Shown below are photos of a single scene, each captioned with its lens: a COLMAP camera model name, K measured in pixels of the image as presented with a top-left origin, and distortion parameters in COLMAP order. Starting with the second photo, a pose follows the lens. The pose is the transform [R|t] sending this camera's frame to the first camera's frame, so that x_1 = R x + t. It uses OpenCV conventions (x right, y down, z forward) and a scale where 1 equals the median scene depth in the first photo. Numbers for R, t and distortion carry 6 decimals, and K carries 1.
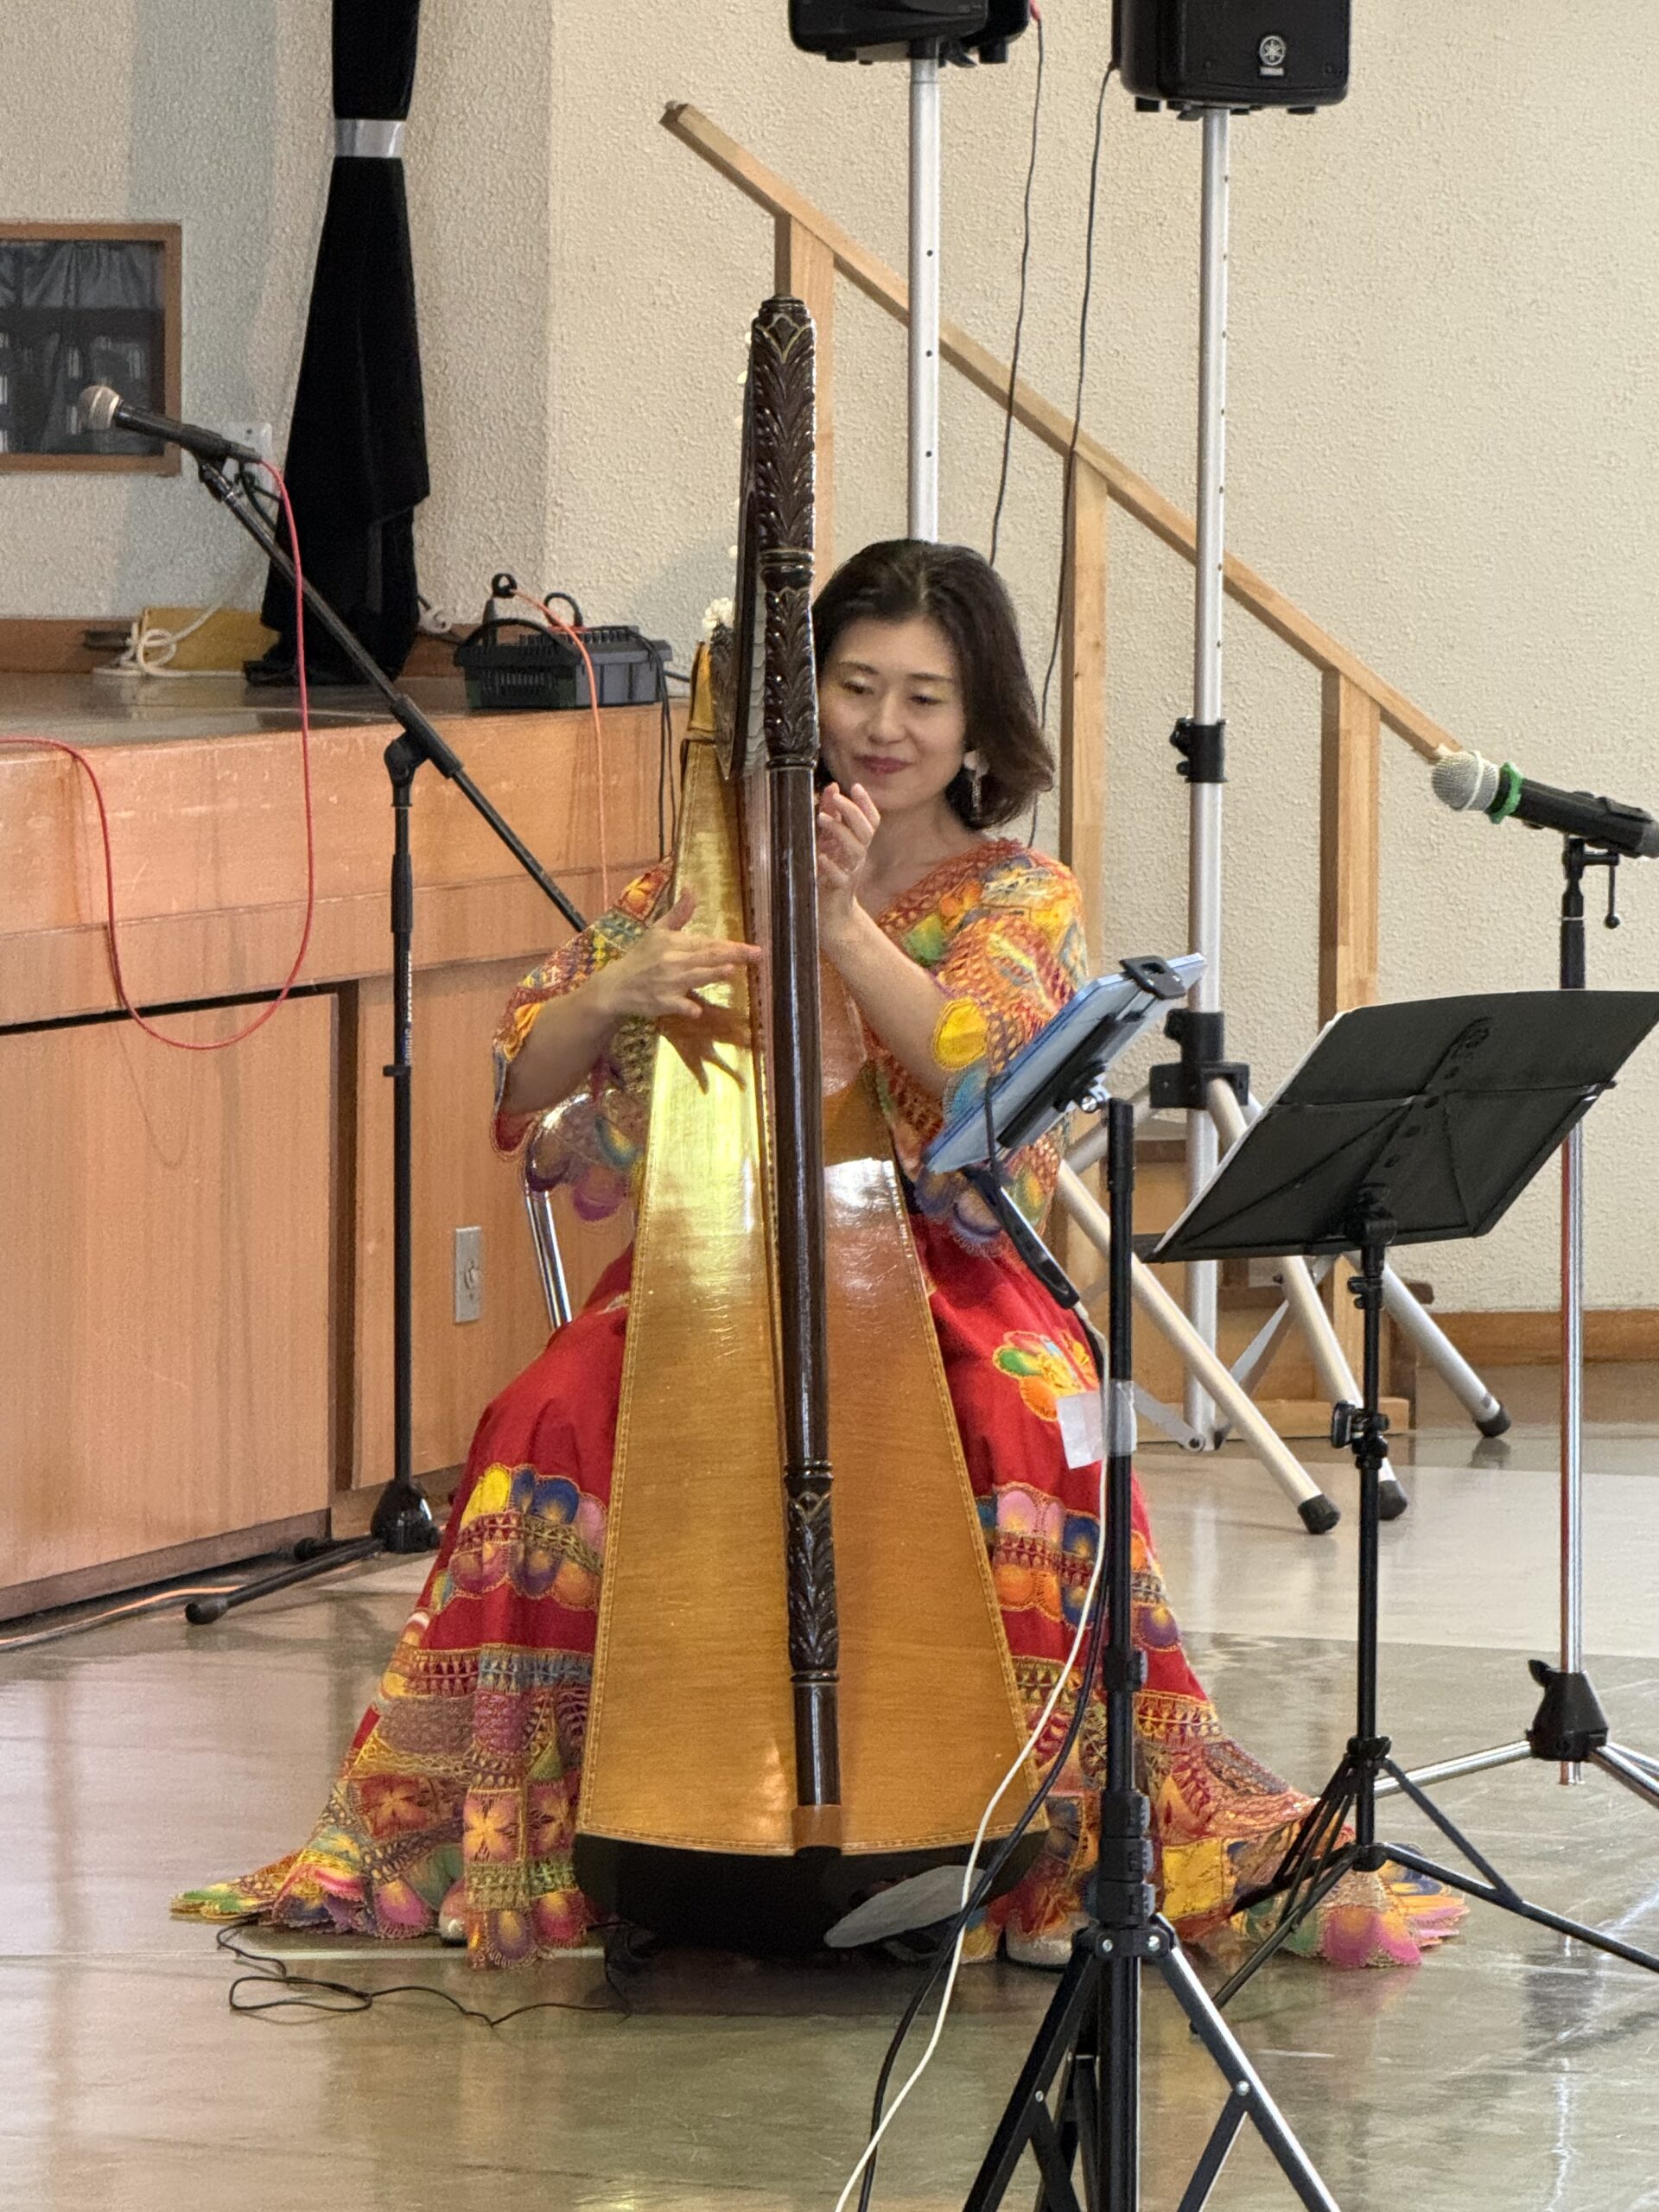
lens RADIAL K [[9921.0, 0, 829.5], [0, 9921.0, 1106.0], [0, 0, 1]] dist [0.042276, 9.379434]
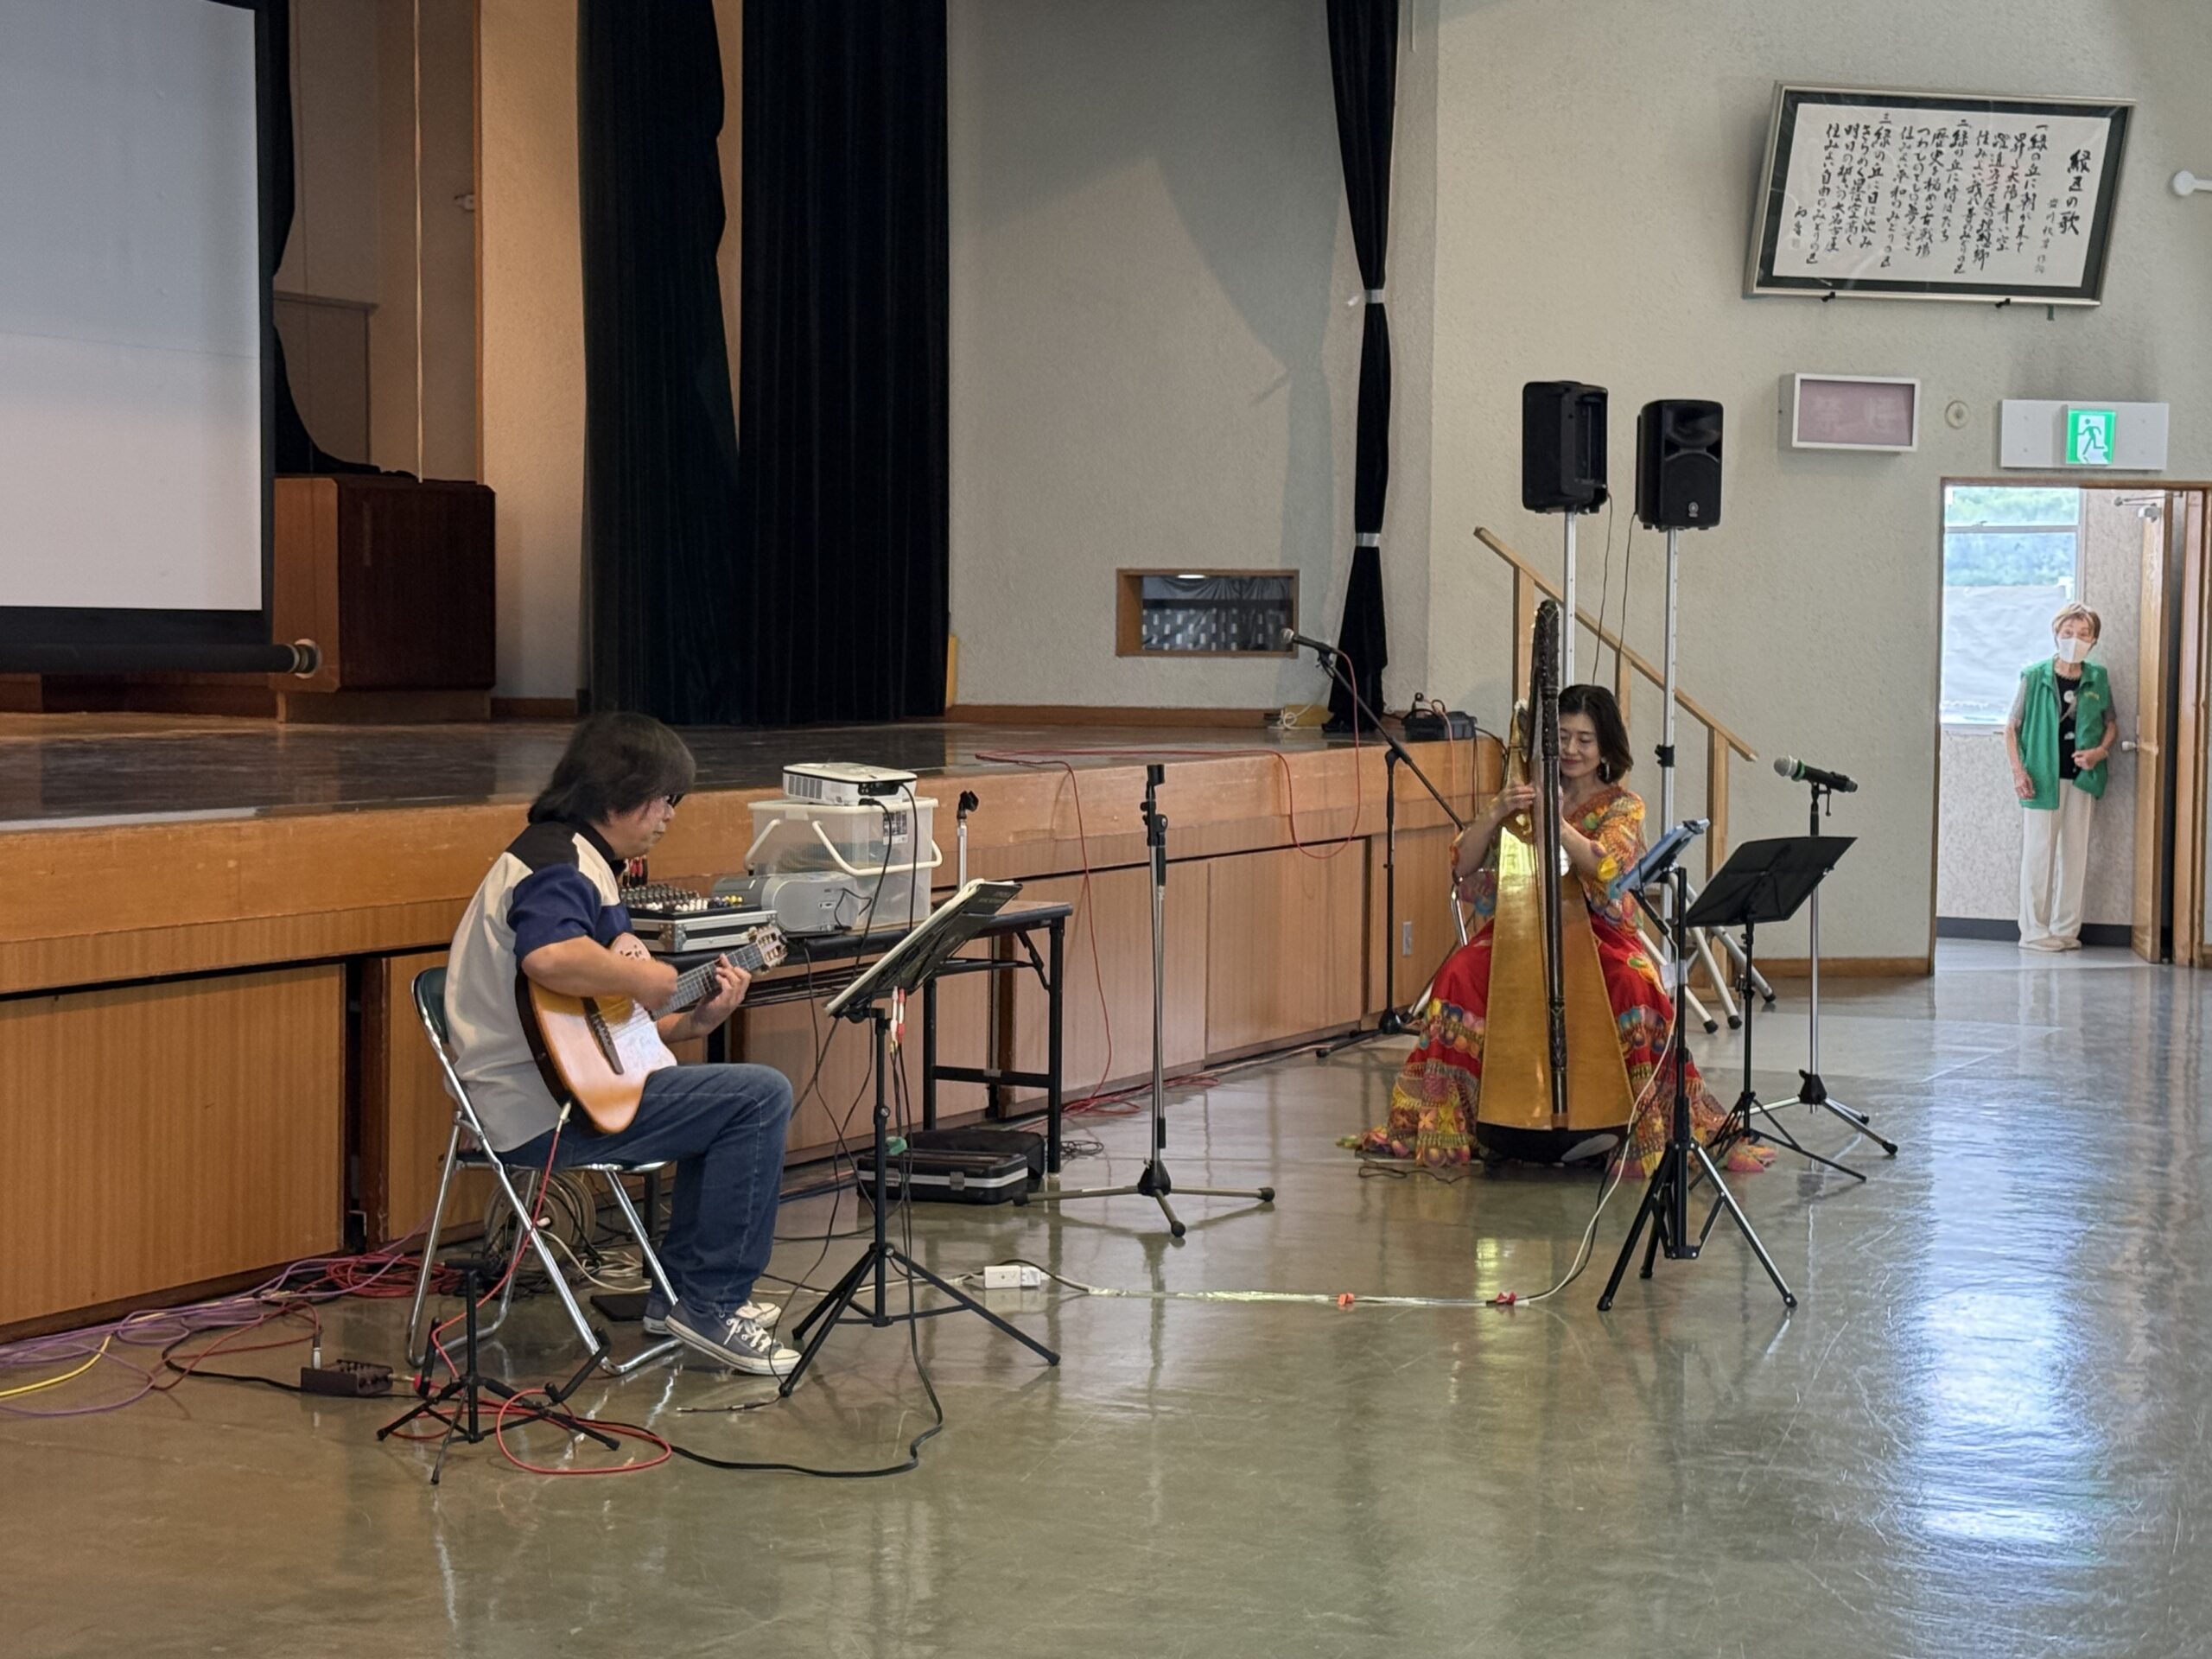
lens RADIAL K [[3757.9, 0, 1106.0], [0, 3757.9, 829.5], [0, 0, 1]] dist [0.115684, 0.081549]
pose [[0.995208, 0.004258, -0.097691, -0.018575], [-0.005916, 0.999843, -0.016690, 0.004475], [0.097605, 0.017188, 0.995077, -0.089464]]
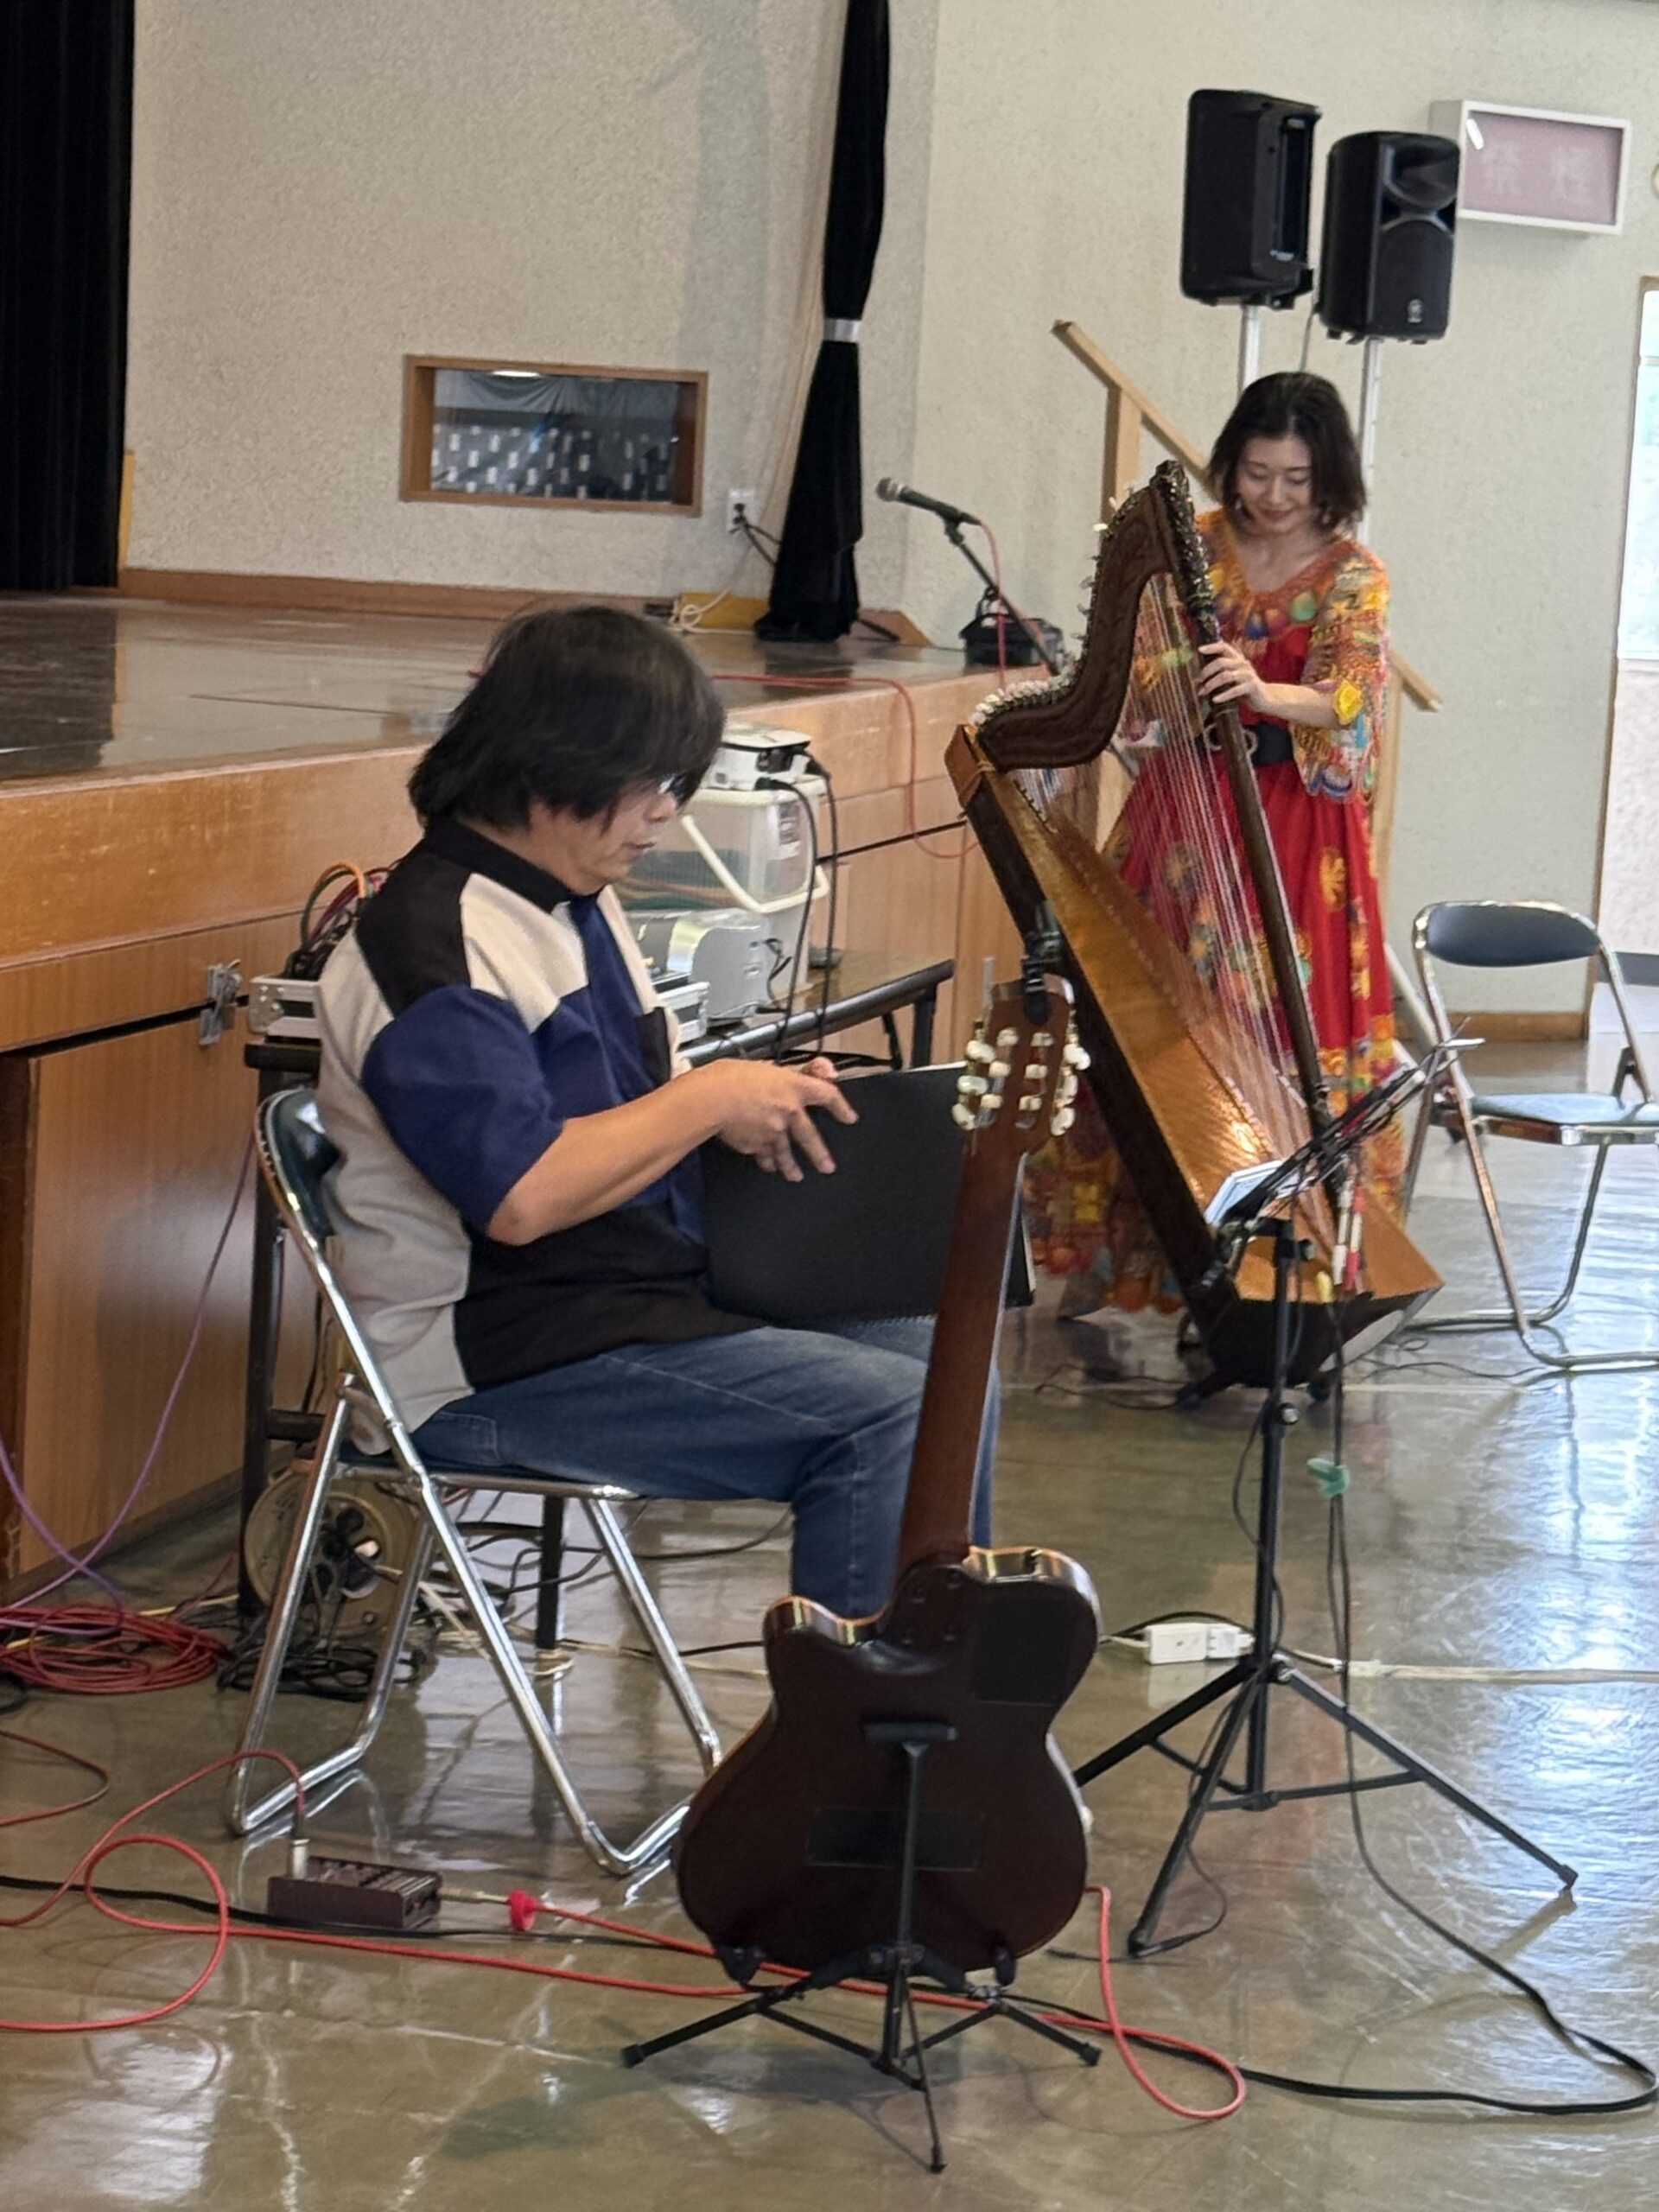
lens RADIAL K [[5421.2, 0, 829.5], [0, 5421.2, 1106.0], [0, 0, 1]] dist [0.218097, -0.500033]
pose [[0.987001, 0.026405, 0.158529, -0.238738], [-0.034241, 0.998313, 0.046898, -0.006517], [-0.157023, -0.051717, 0.986240, 0.051642]]
